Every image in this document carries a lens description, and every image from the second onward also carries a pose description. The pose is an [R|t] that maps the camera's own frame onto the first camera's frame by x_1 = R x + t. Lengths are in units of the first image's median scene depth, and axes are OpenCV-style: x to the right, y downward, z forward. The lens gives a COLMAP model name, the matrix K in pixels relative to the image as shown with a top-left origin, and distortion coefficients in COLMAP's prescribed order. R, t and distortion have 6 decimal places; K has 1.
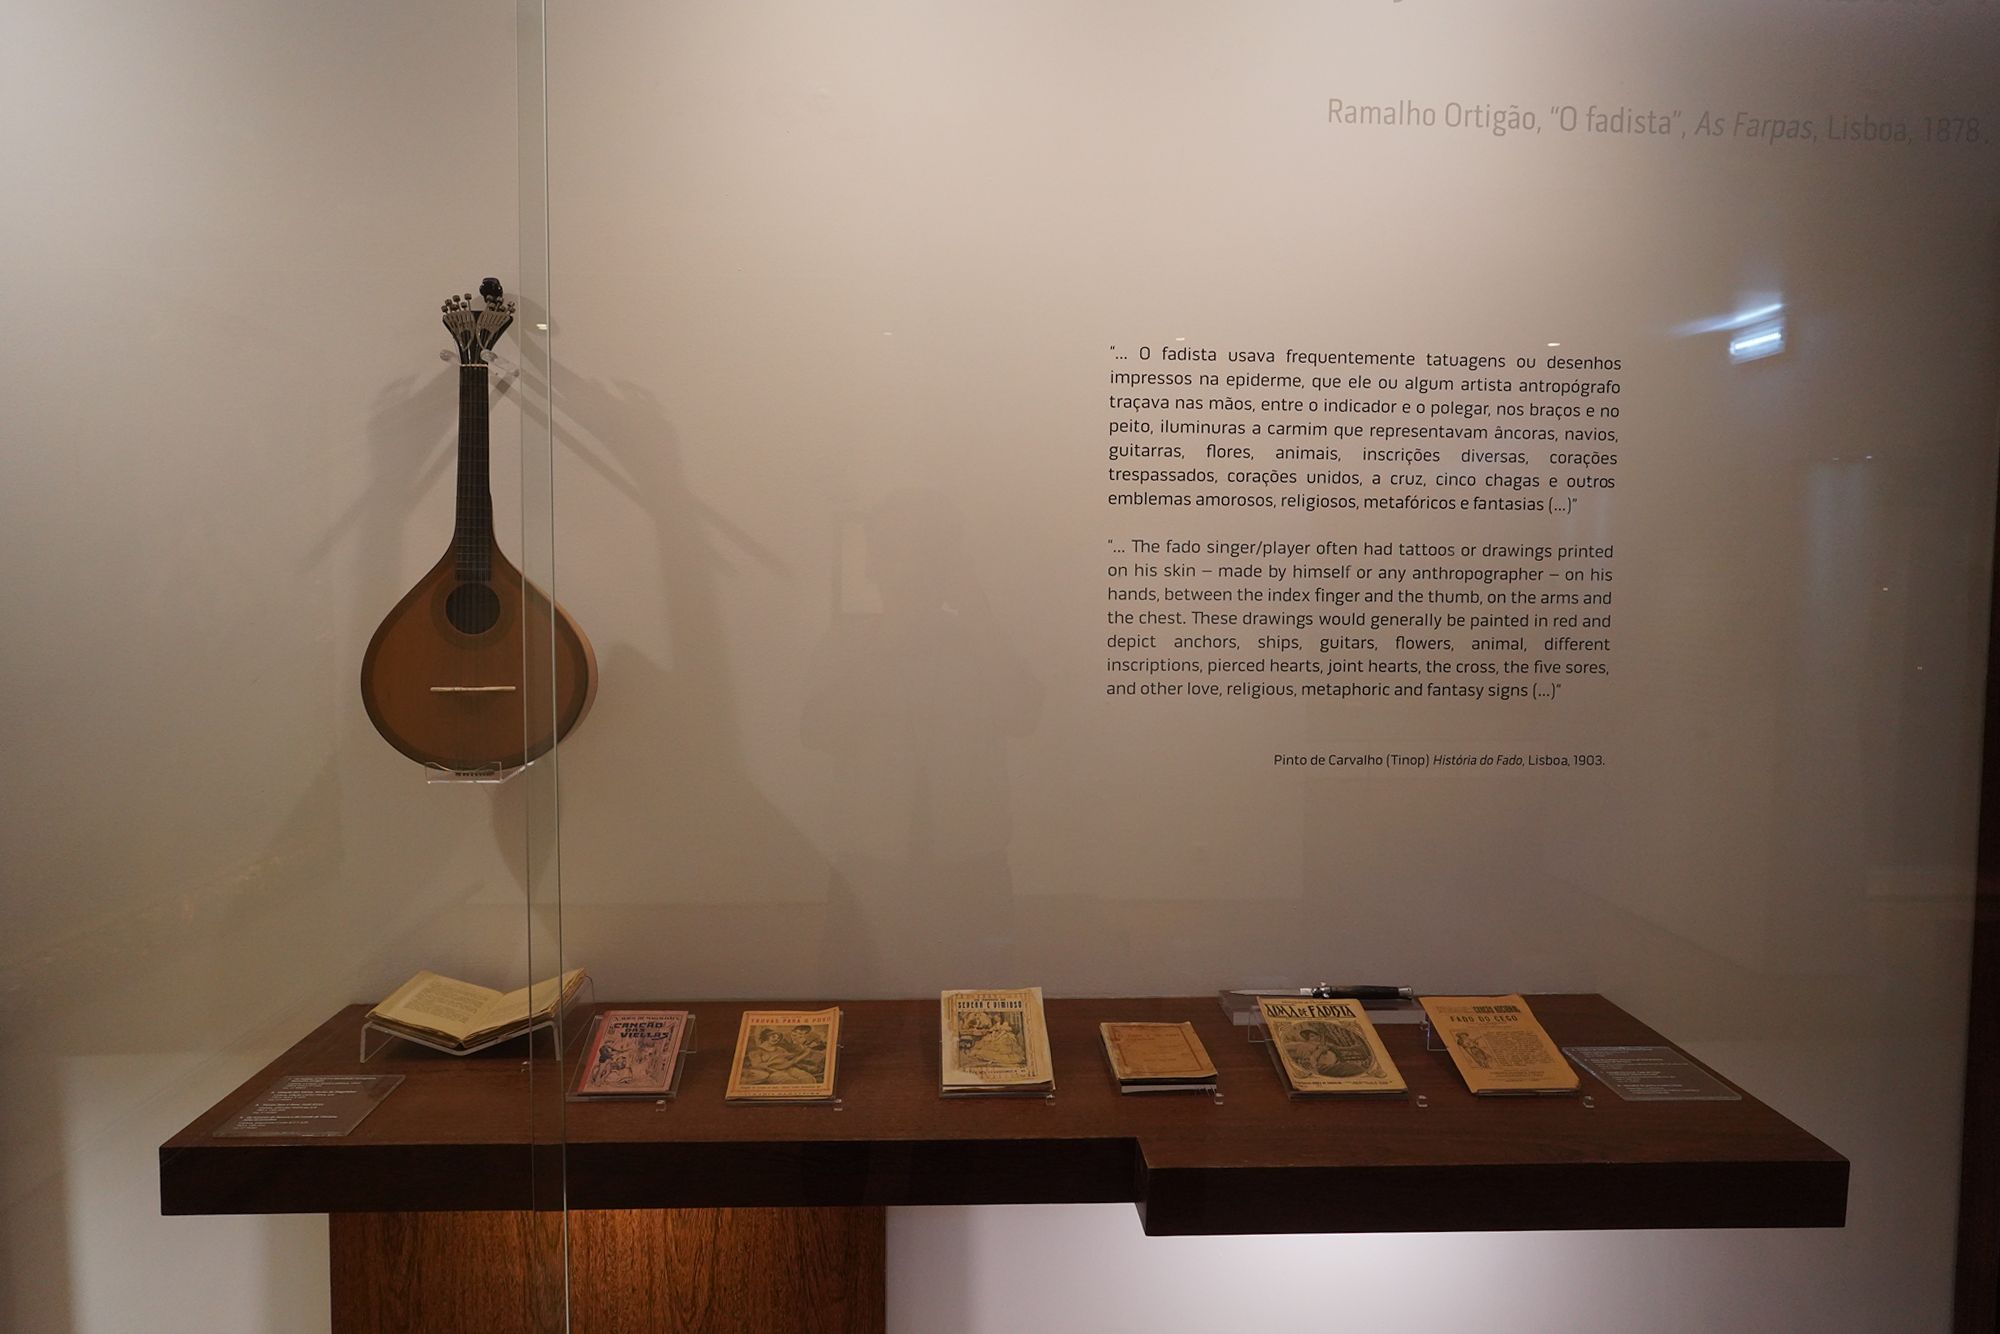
lens RADIAL K [[1304.7, 0, 997.1], [0, 1304.7, 666.3], [0, 0, 1]] dist [-0.015498, 0.022407]
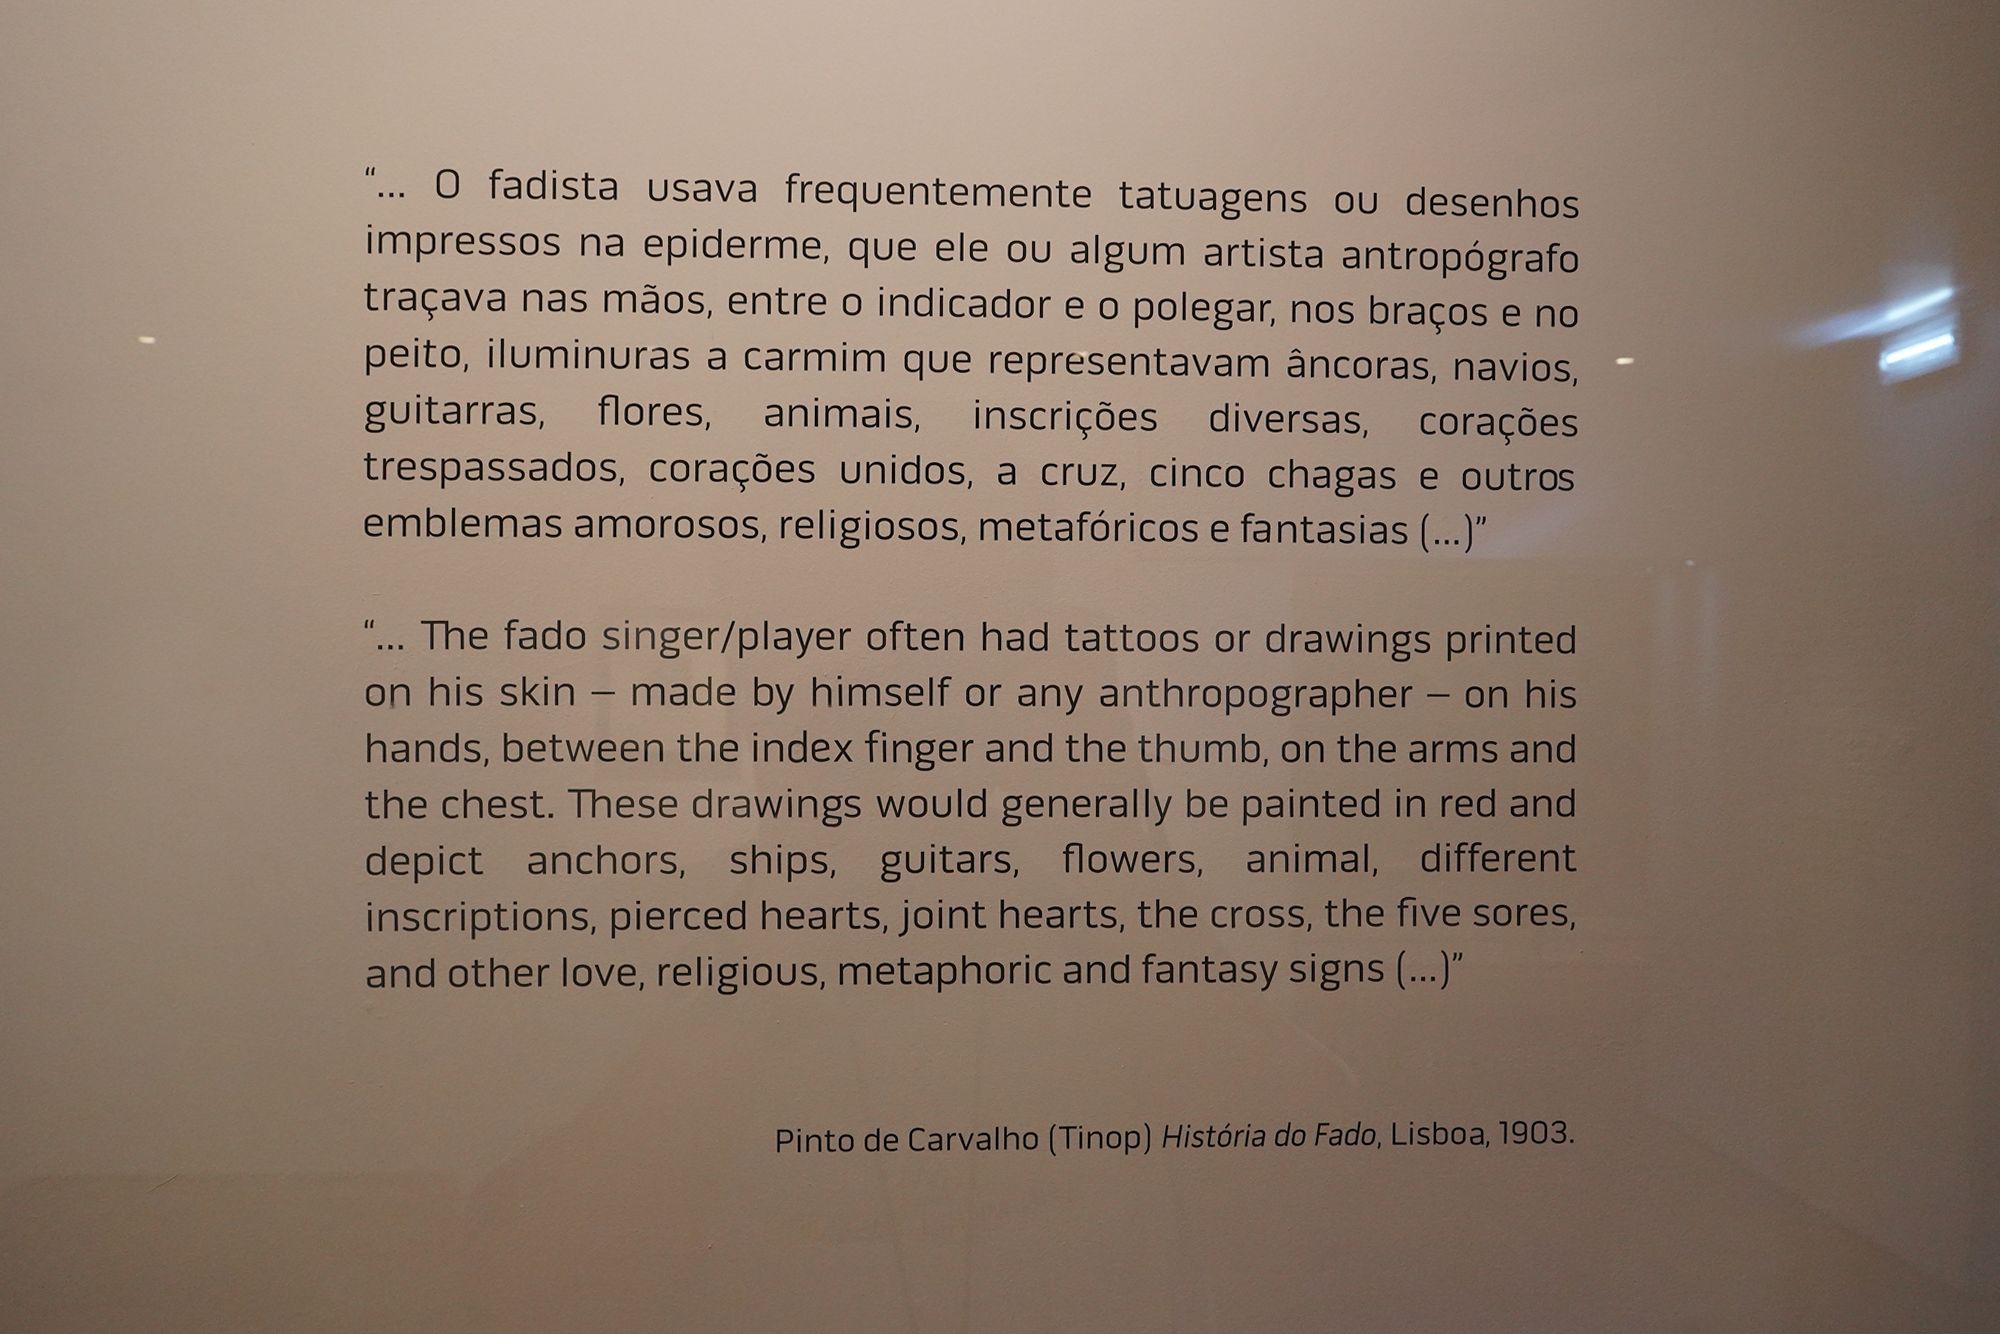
lens RADIAL K [[1304.7, 0, 999.6], [0, 1304.7, 670.0], [0, 0, 1]] dist [-0.015498, 0.022407]
pose [[0.999855, -0.006674, -0.015670, 0.294180], [0.005679, 0.998016, -0.062710, -0.052903], [0.016057, 0.062612, 0.997909, 0.578472]]
